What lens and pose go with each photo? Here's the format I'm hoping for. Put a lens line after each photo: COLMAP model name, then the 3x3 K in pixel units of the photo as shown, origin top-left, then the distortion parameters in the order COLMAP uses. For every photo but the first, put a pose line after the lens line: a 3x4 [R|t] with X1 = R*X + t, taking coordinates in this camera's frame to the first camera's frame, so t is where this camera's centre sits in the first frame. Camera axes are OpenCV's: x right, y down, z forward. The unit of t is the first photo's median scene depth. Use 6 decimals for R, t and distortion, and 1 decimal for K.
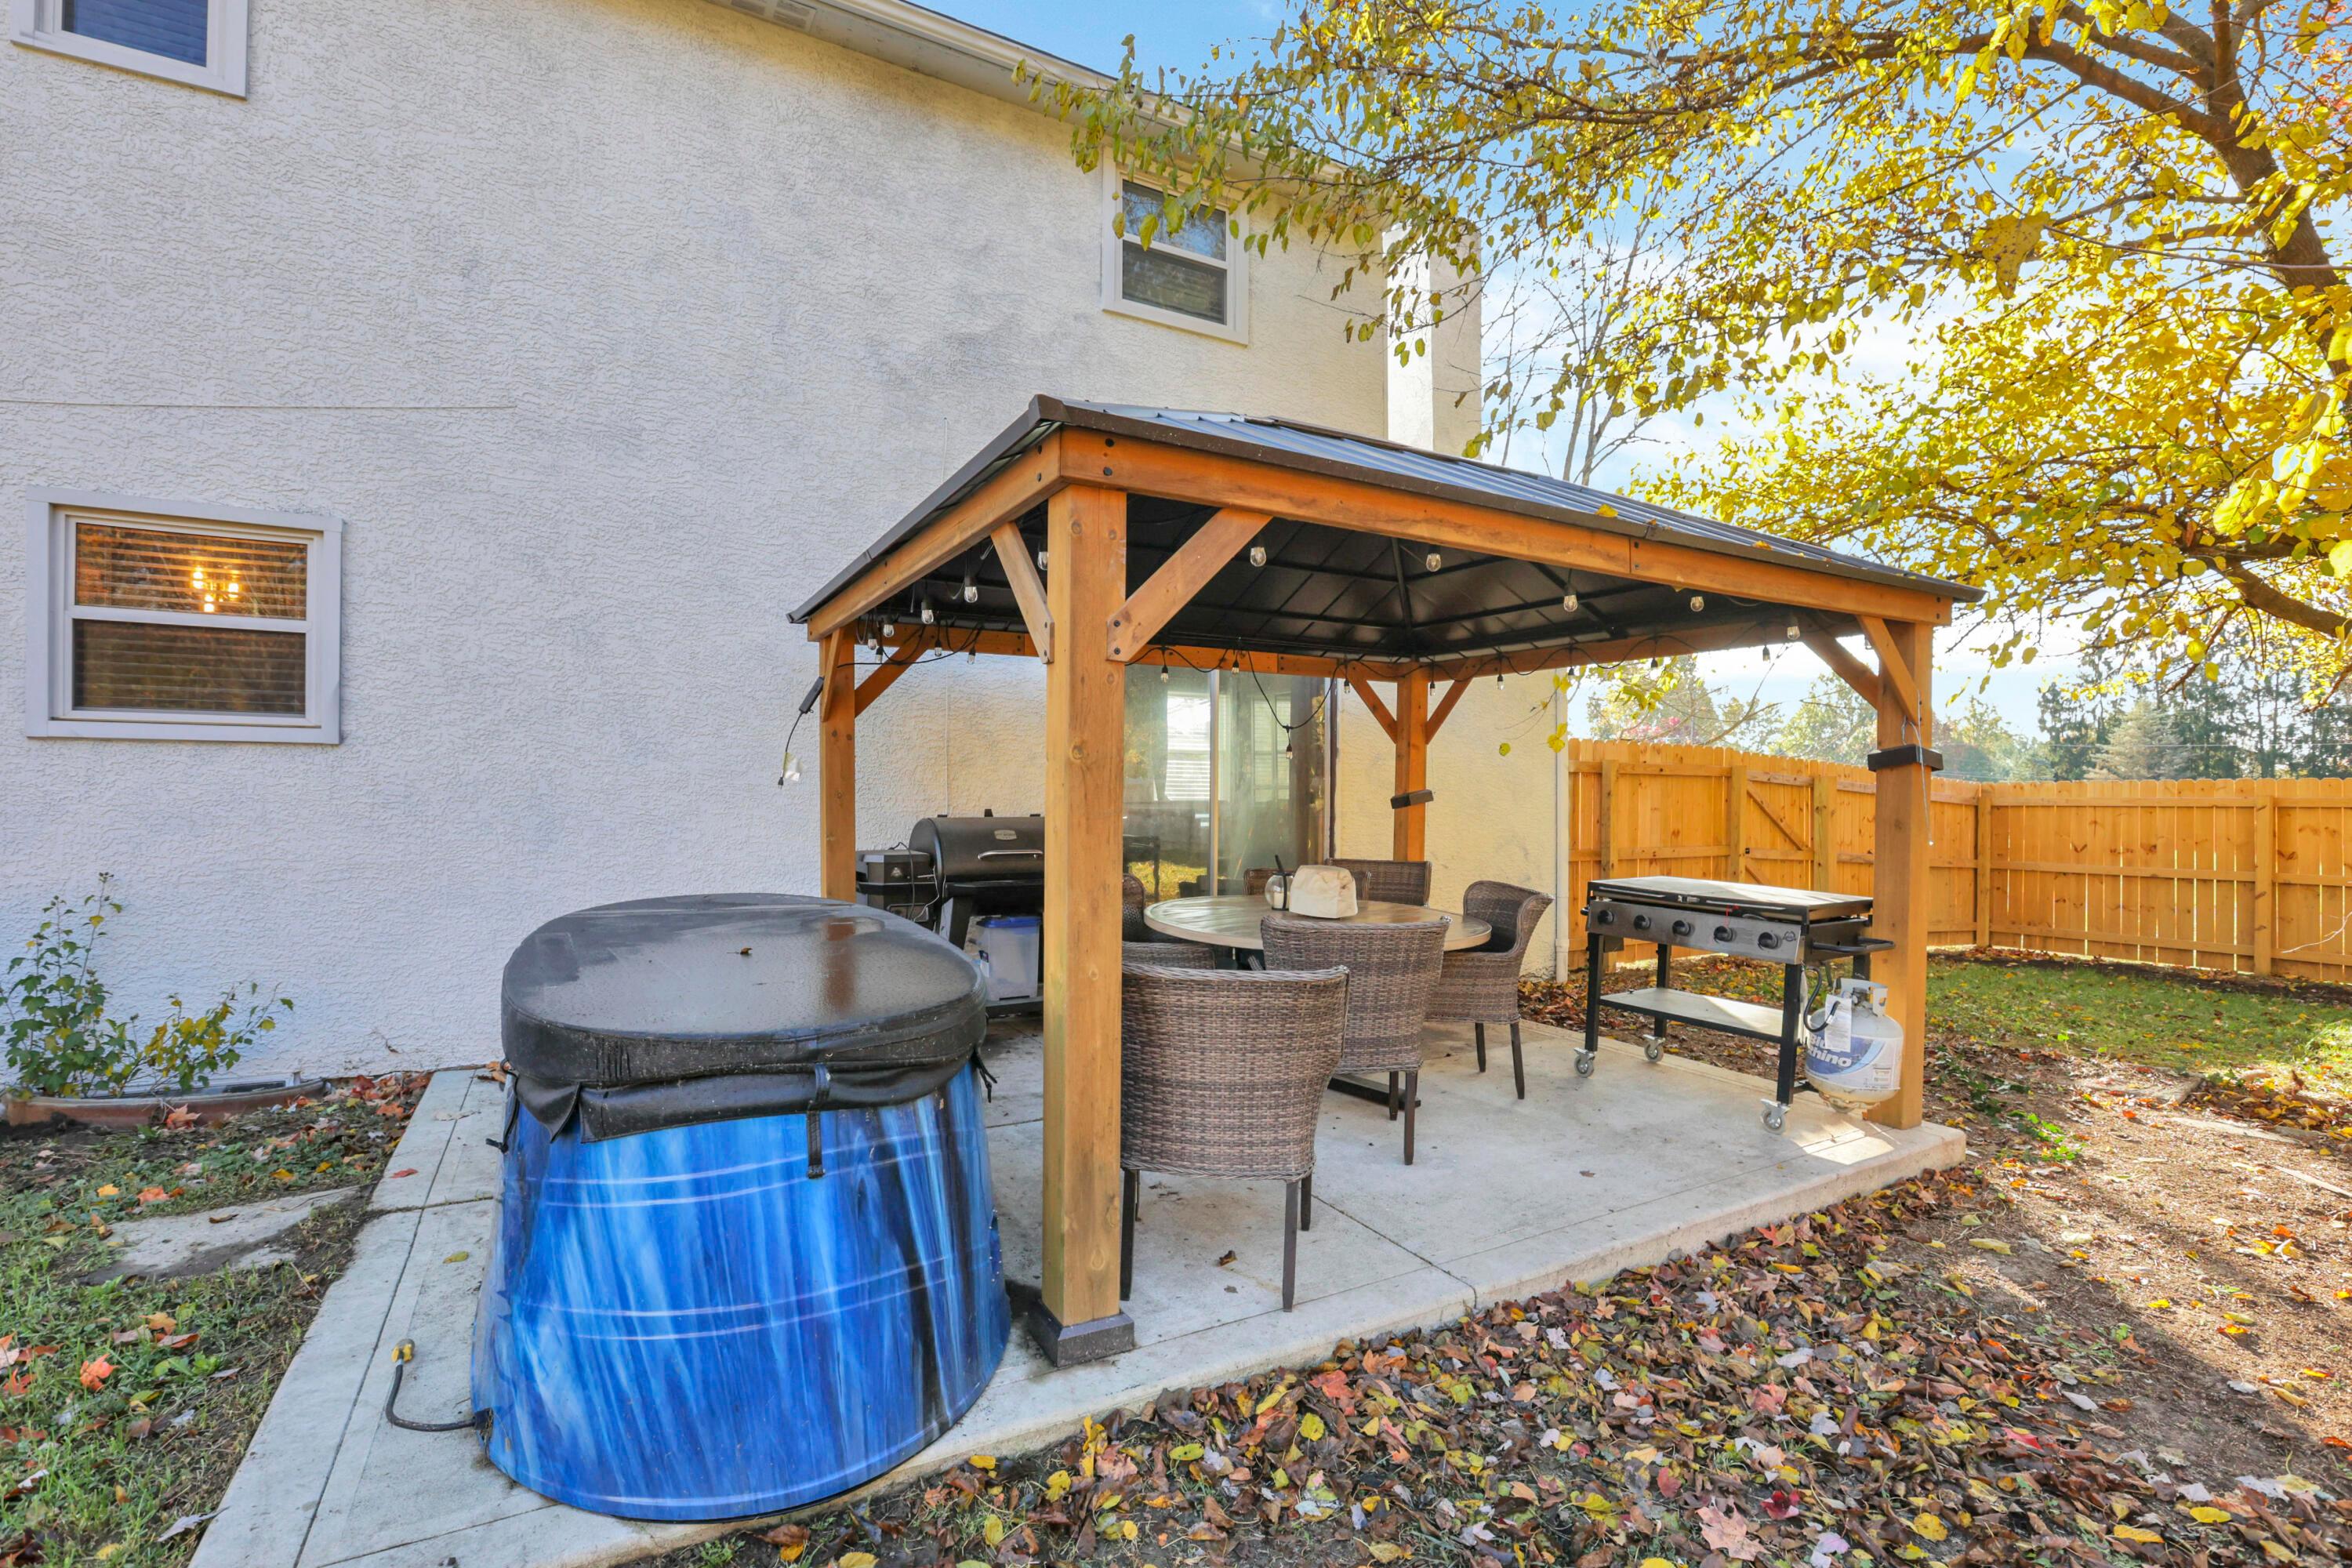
lens RADIAL K [[1065.3, 0, 1176.0], [0, 1065.3, 784.0], [0, 0, 1]] dist [-0.059305, 0.020217]
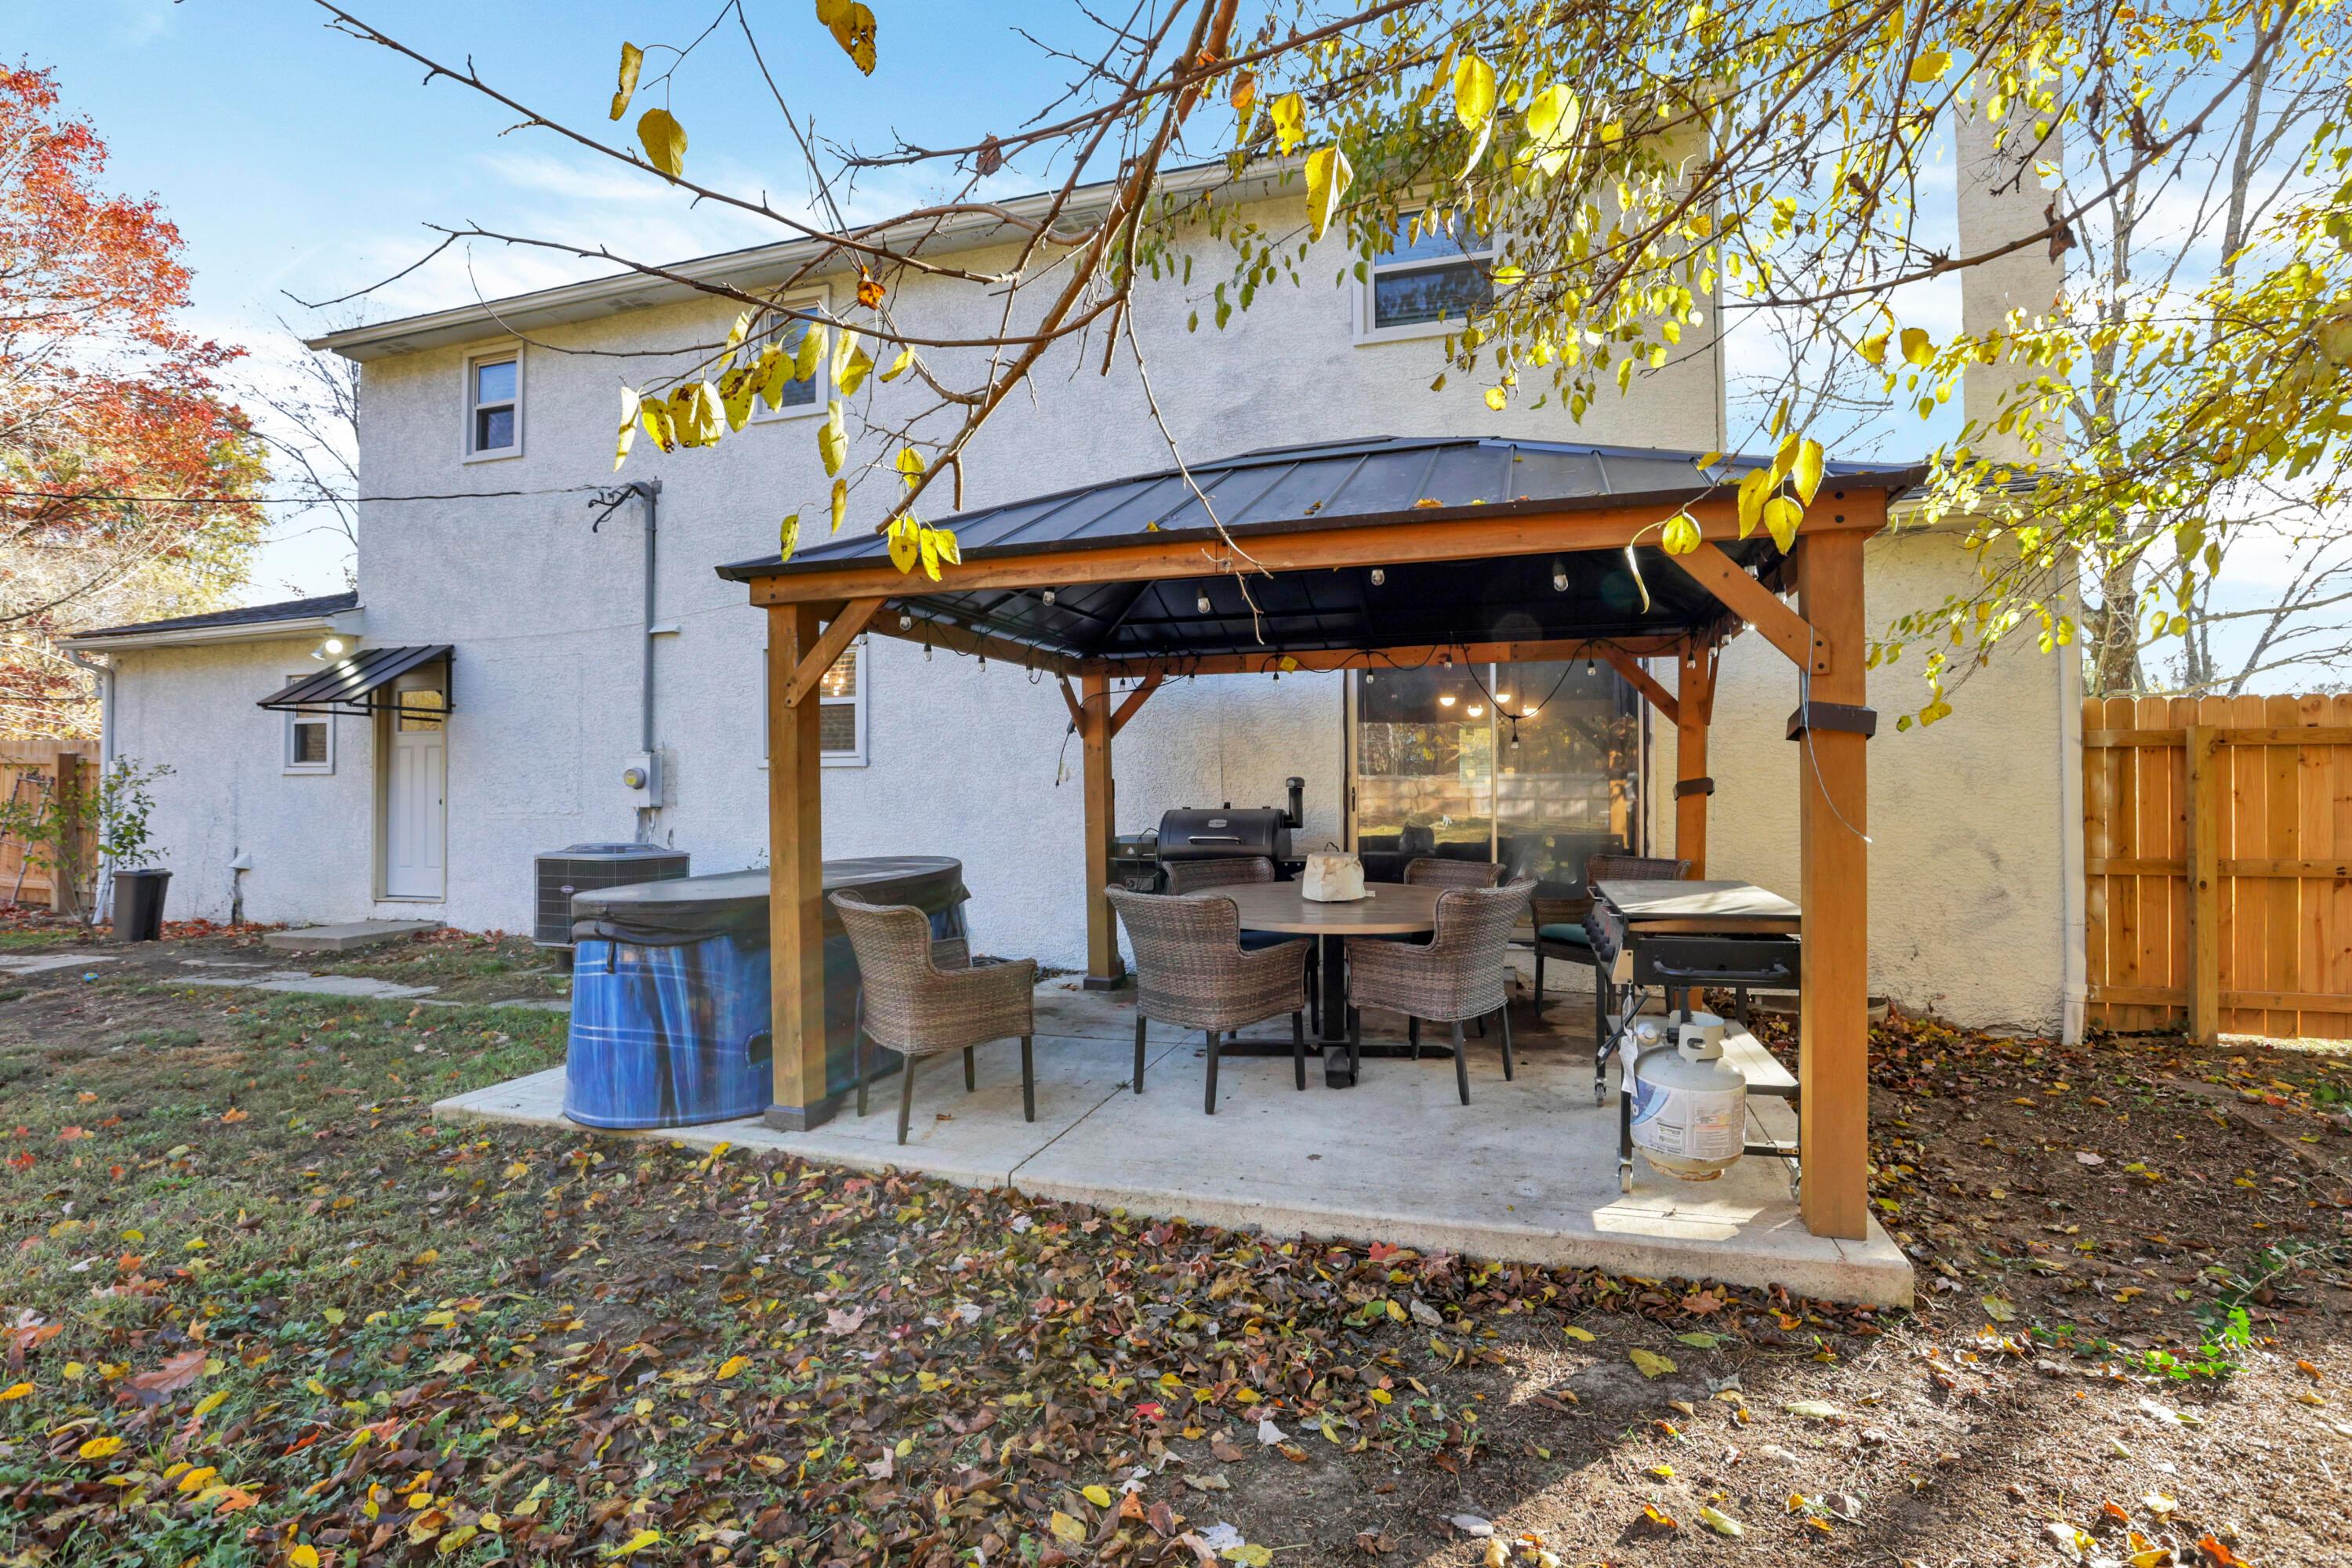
lens RADIAL K [[1065.3, 0, 1176.0], [0, 1065.3, 784.0], [0, 0, 1]] dist [-0.059305, 0.020217]
pose [[0.689747, -0.018239, -0.723820, 0.871233], [0.016950, 0.999815, -0.009042, 0.016555], [0.723852, -0.006032, 0.689929, 0.170610]]
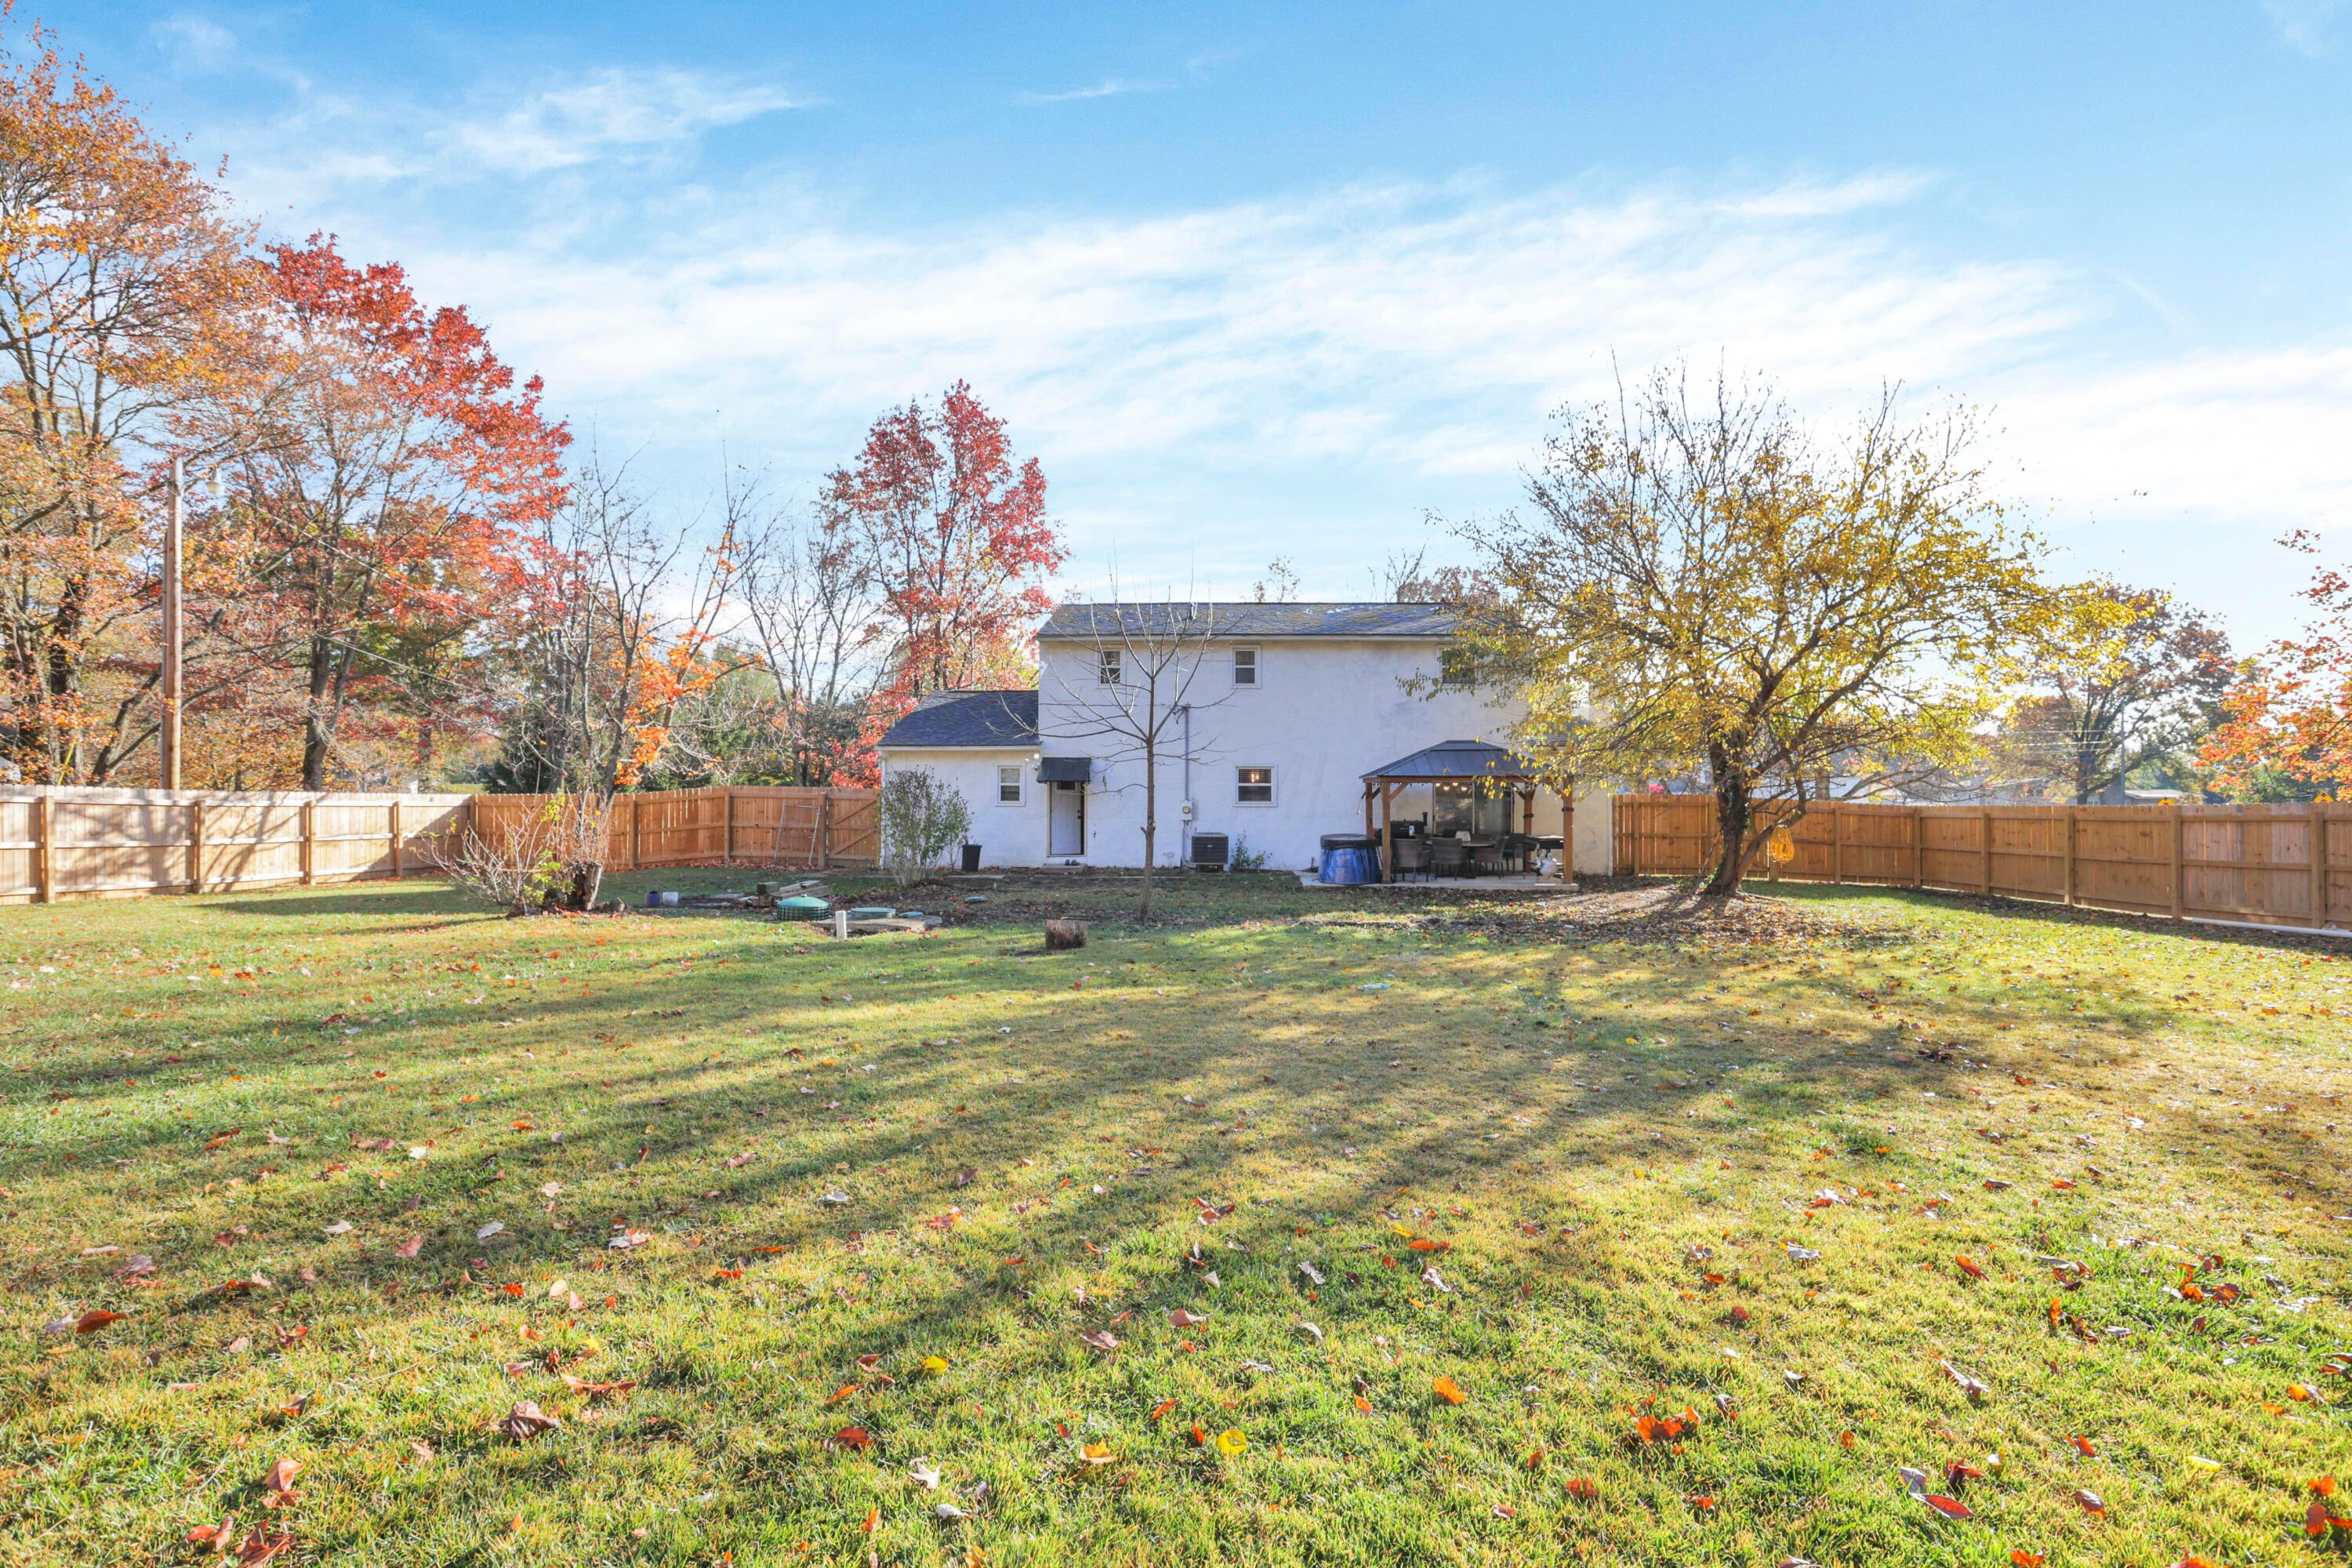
lens RADIAL K [[1065.3, 0, 1176.0], [0, 1065.3, 784.0], [0, 0, 1]] dist [-0.059305, 0.020217]
pose [[0.835470, -0.020398, -0.549157, 1.850914], [0.011104, 0.999733, -0.020241, -0.053115], [0.549423, 0.010813, 0.835474, -4.055055]]
